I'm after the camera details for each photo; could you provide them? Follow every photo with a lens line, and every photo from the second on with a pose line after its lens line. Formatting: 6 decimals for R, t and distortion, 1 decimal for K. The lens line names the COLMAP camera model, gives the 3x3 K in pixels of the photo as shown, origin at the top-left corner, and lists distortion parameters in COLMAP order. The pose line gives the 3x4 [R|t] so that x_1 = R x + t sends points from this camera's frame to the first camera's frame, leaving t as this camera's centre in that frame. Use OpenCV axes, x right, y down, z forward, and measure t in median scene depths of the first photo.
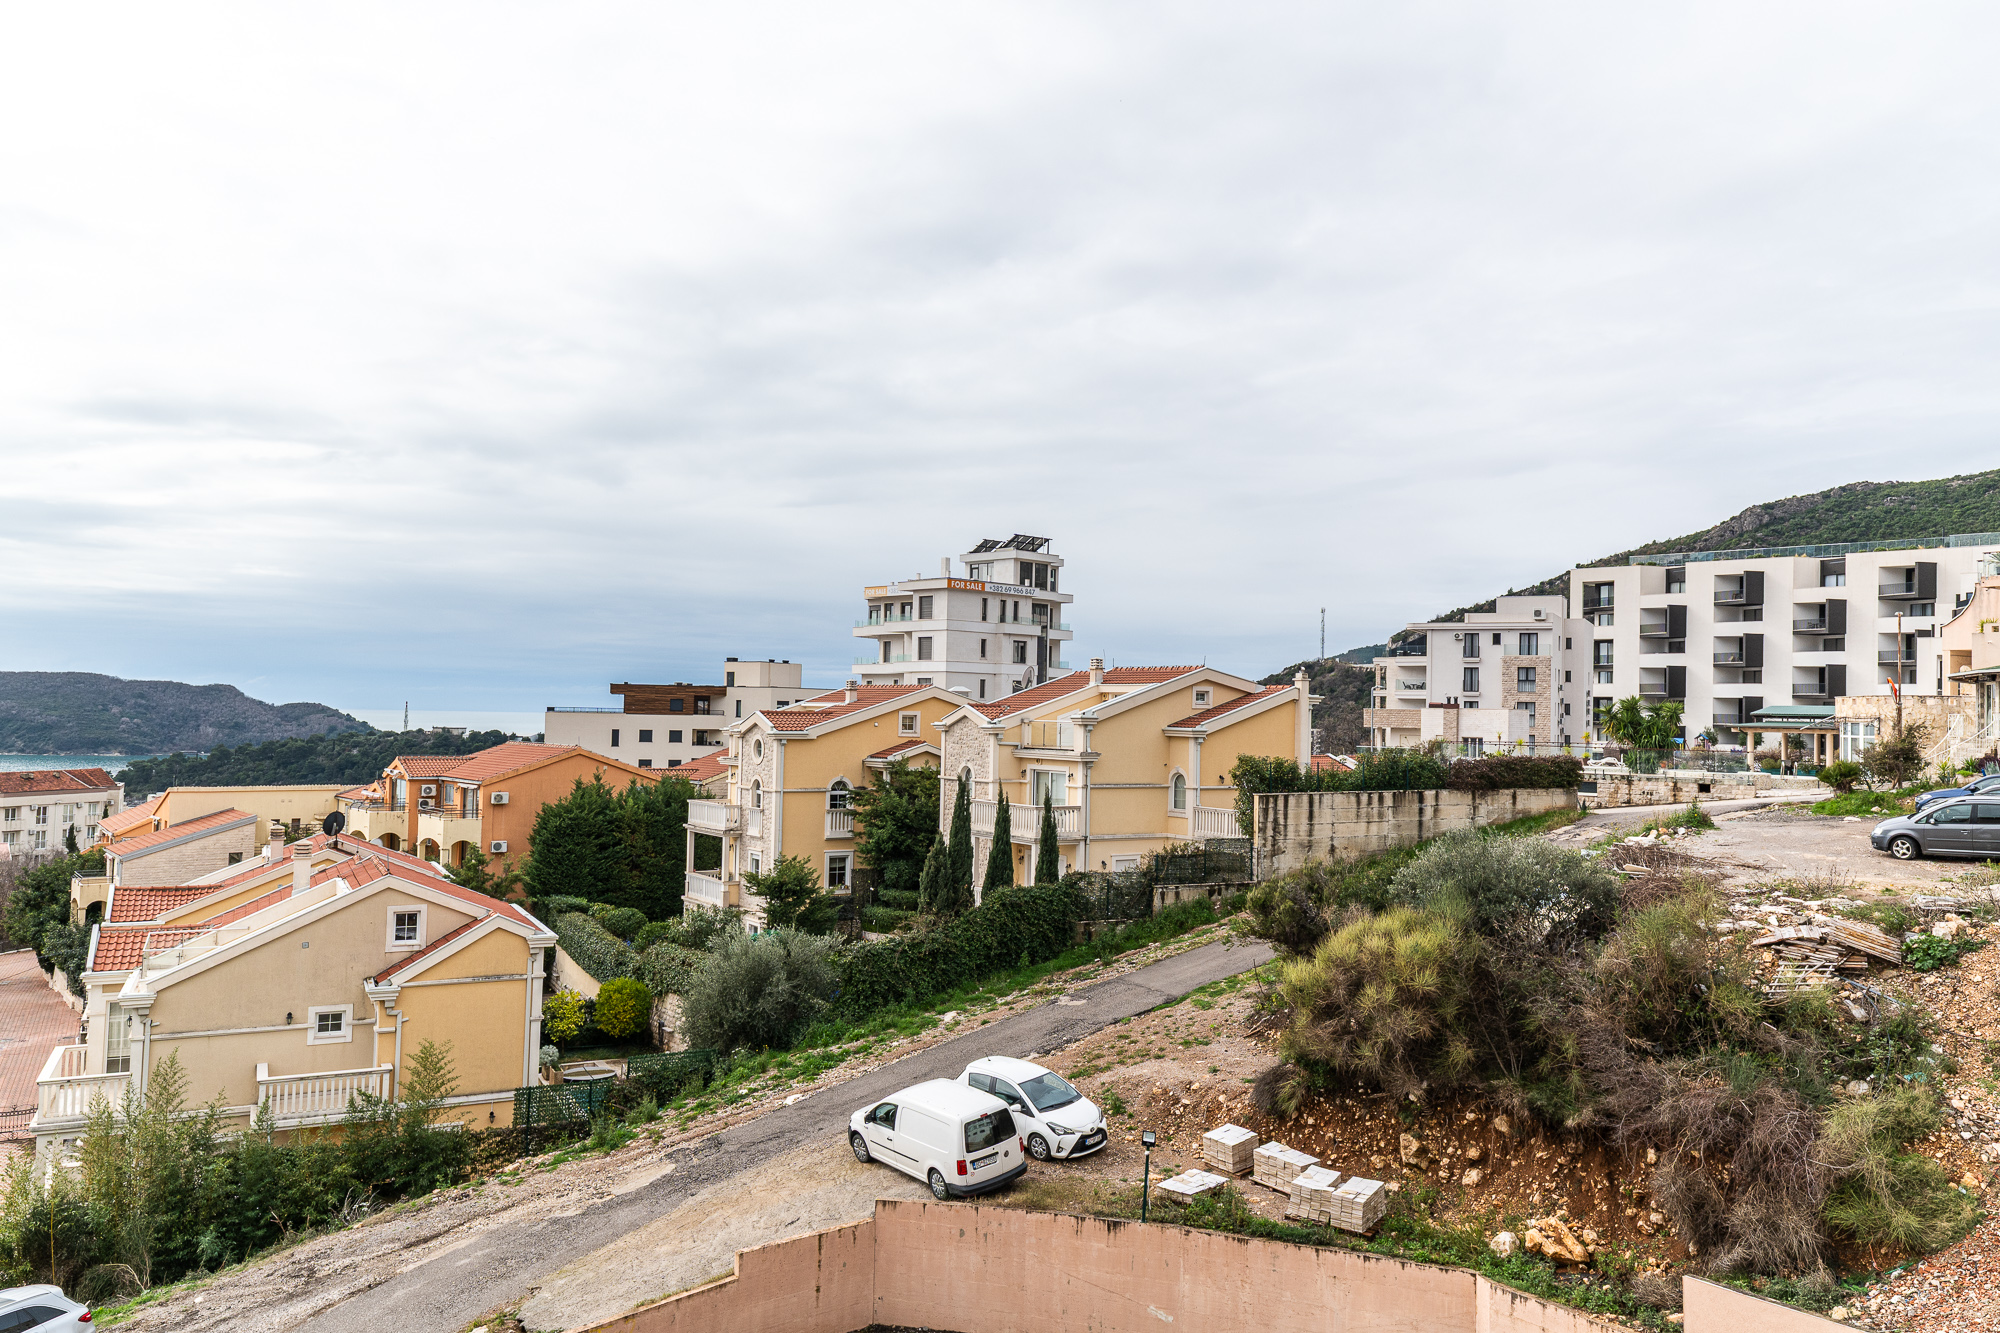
lens RADIAL K [[1537.9, 0, 1006.8], [0, 1537.9, 663.0], [0, 0, 1]] dist [0.055517, -0.004189]
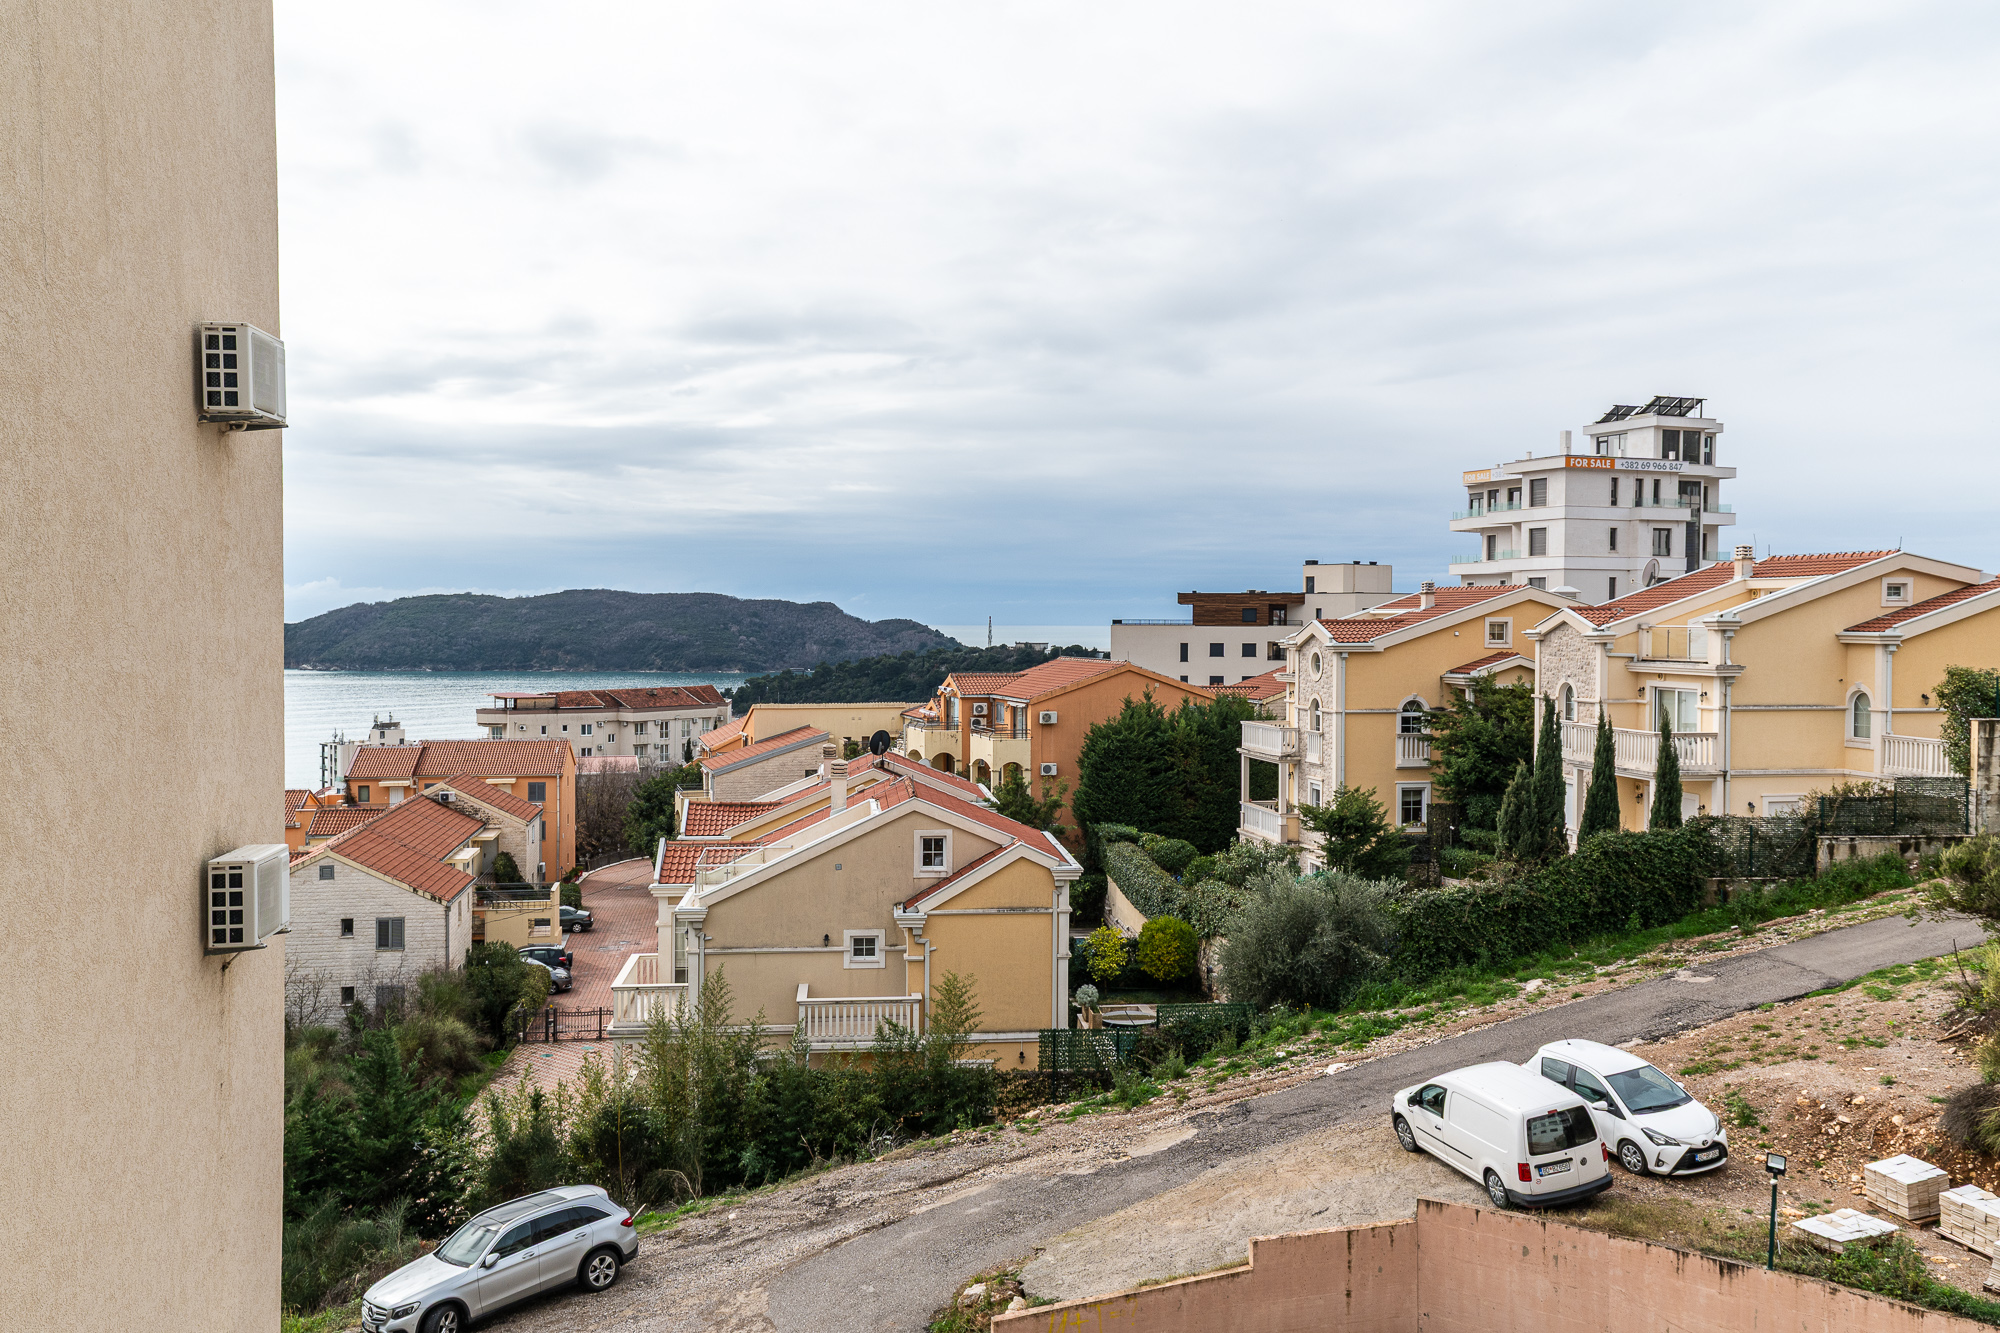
lens RADIAL K [[1717.9, 0, 1000.0], [0, 1717.9, 666.5], [0, 0, 1]] dist [0.078252, -0.018455]
pose [[0.932205, -0.006215, -0.361877, 0.033316], [0.026911, 0.998275, 0.052181, 0.002591], [0.360928, -0.058382, 0.930764, 0.041613]]
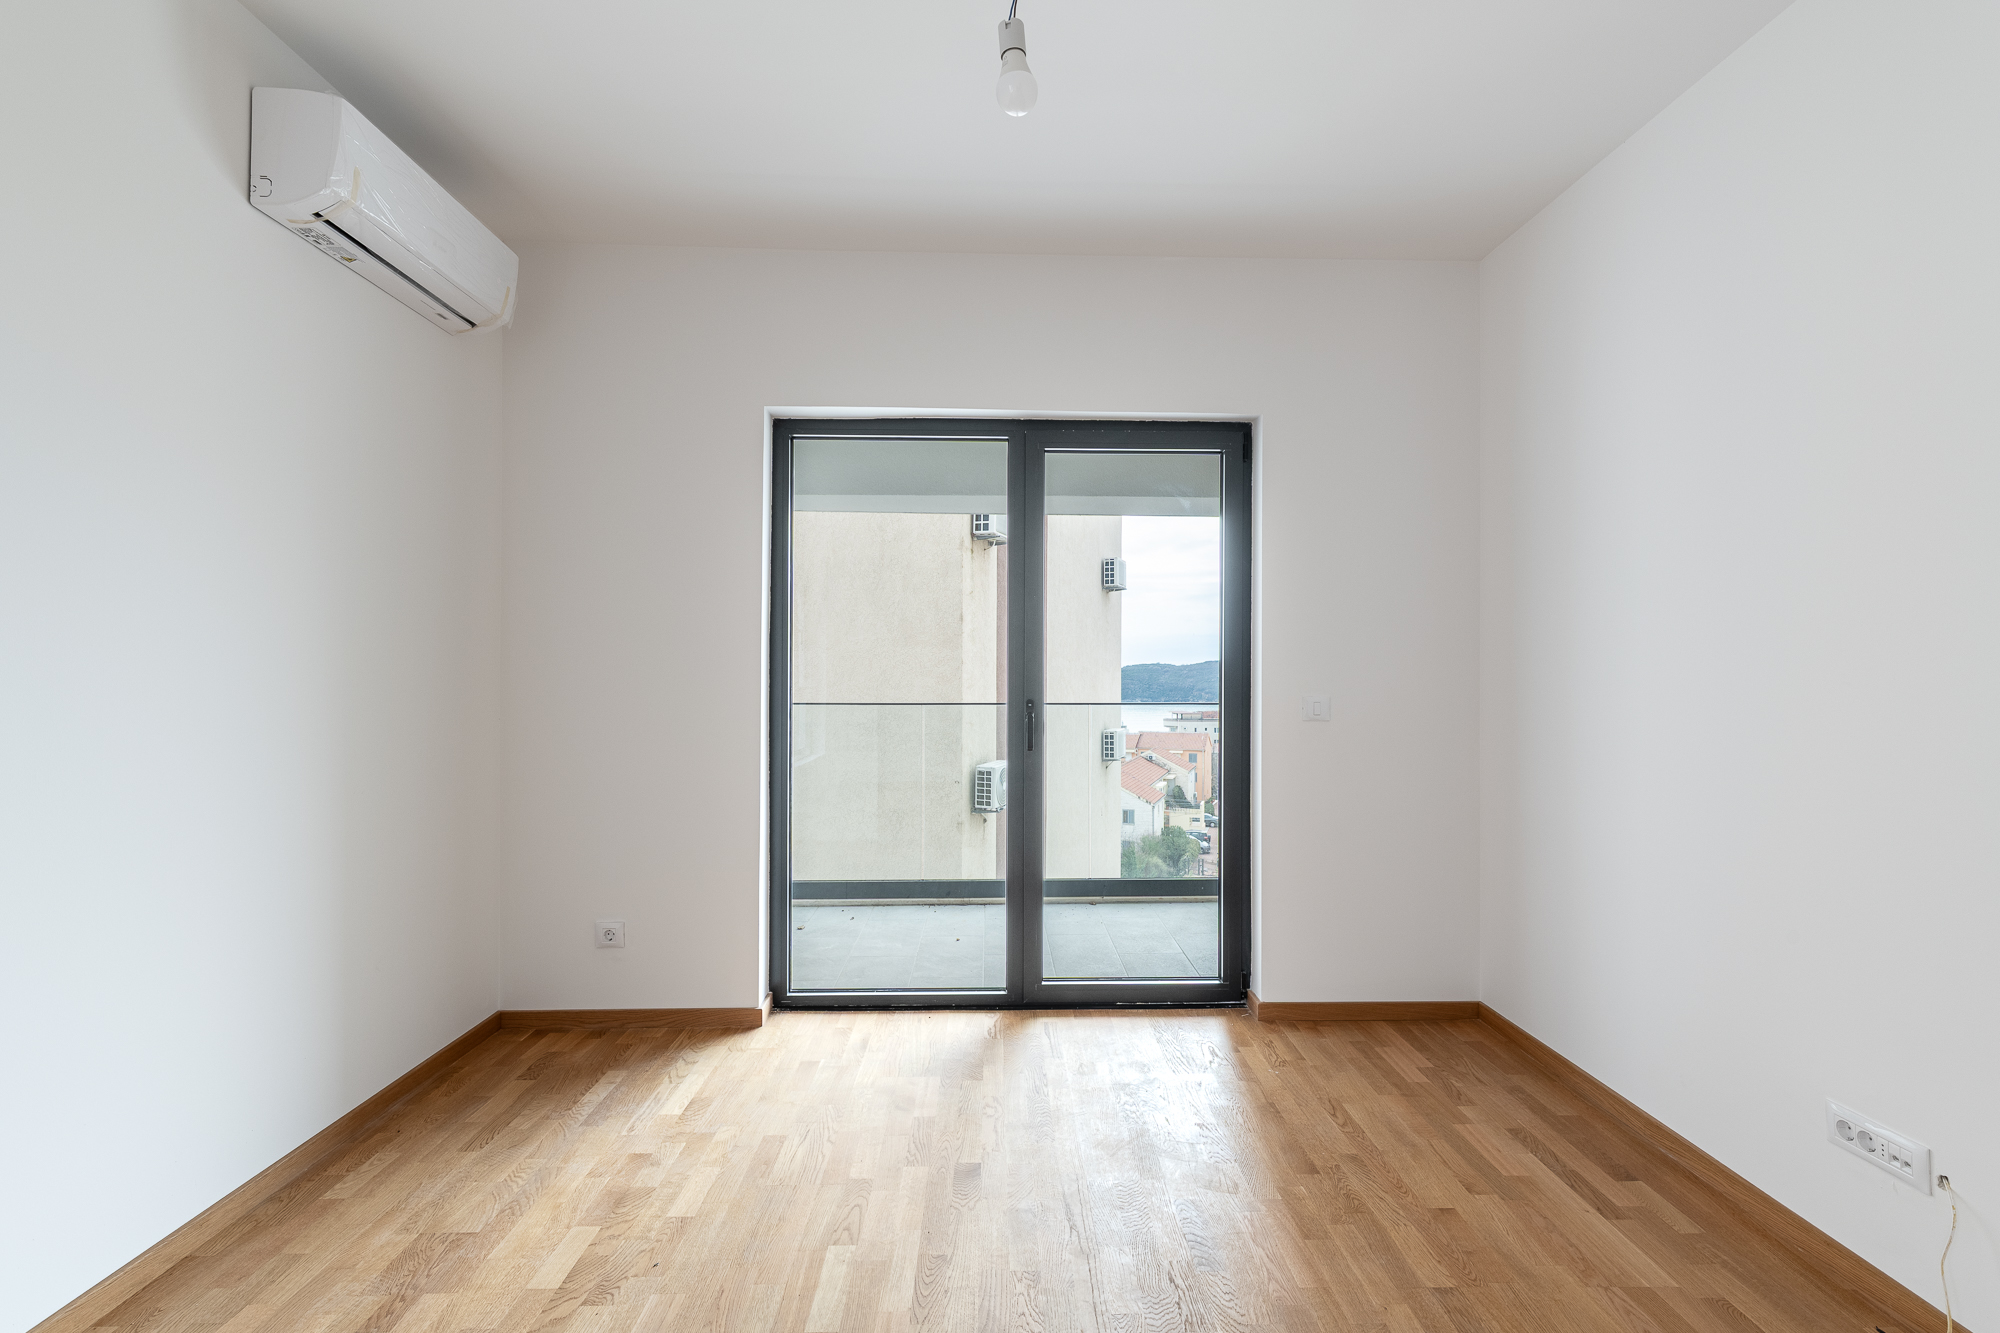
lens RADIAL K [[910.7, 0, 1016.3], [0, 910.7, 670.6], [0, 0, 1]] dist [-0.001339, -0.001111]
pose [[0.681768, -0.022040, -0.731236, 0.109673], [0.035543, 0.999364, 0.003017, 0.011488], [0.730704, -0.028047, 0.682118, -0.077702]]
